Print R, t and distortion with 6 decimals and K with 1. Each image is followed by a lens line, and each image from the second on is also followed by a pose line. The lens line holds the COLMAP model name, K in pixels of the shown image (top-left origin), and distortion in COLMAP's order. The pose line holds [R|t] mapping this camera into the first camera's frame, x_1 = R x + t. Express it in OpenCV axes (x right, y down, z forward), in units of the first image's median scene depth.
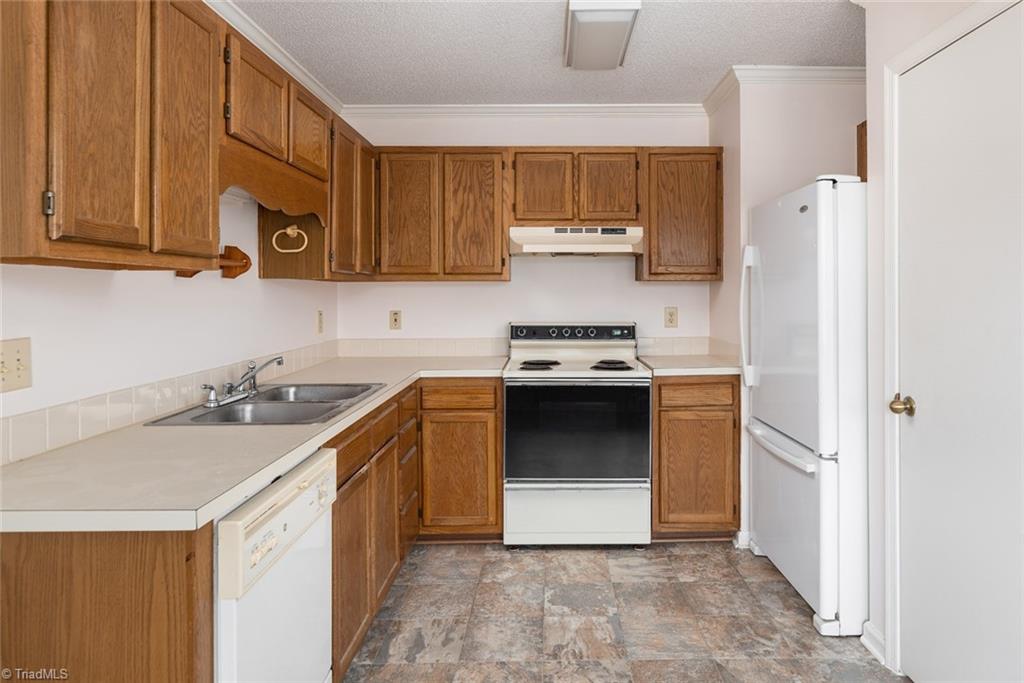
lens RADIAL K [[632.6, 0, 555.9], [0, 632.6, 294.4], [0, 0, 1]] dist [0.000473, 0.001361]
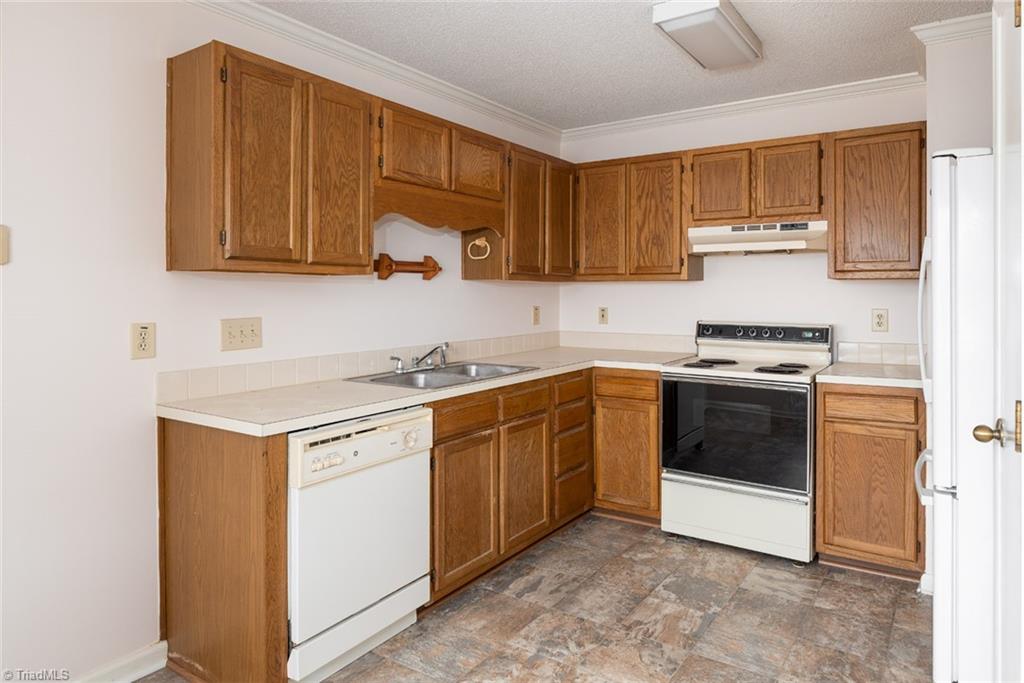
lens RADIAL K [[632.6, 0, 555.9], [0, 632.6, 294.4], [0, 0, 1]] dist [0.000473, 0.001361]
pose [[0.839339, 0.005754, -0.543577, 0.347267], [-0.005206, 0.999983, 0.002546, 0.000304], [0.543583, 0.000692, 0.839355, 0.019470]]
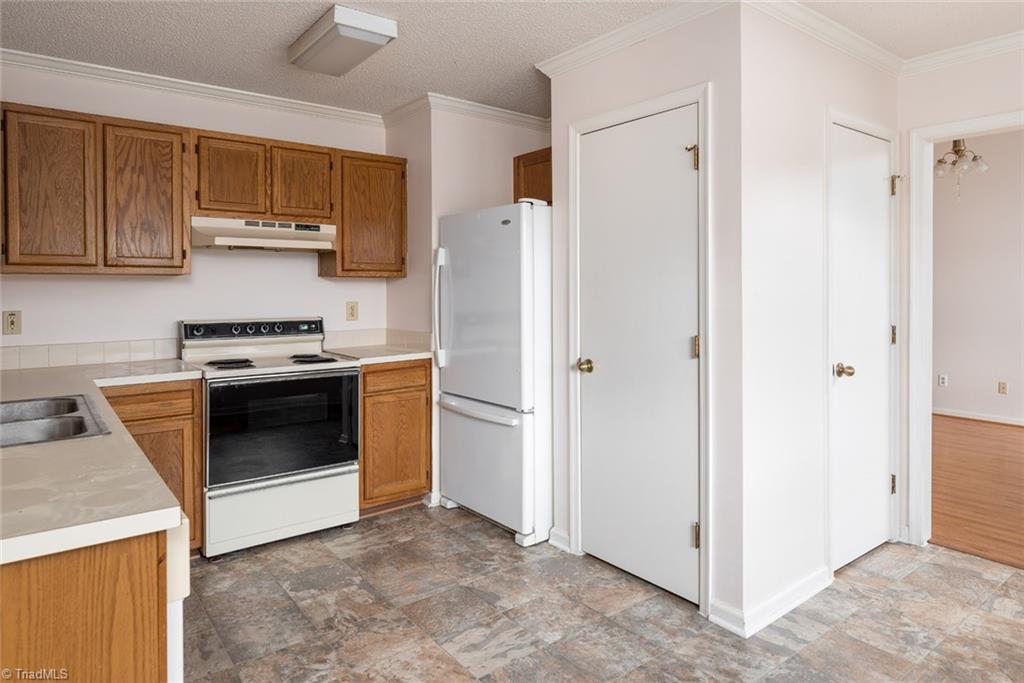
lens RADIAL K [[632.6, 0, 555.9], [0, 632.6, 294.4], [0, 0, 1]] dist [0.000473, 0.001361]
pose [[0.776860, -0.006444, 0.629640, -0.272426], [0.002770, 0.999973, 0.006816, 0.002100], [-0.629667, -0.003551, 0.776857, -0.049733]]
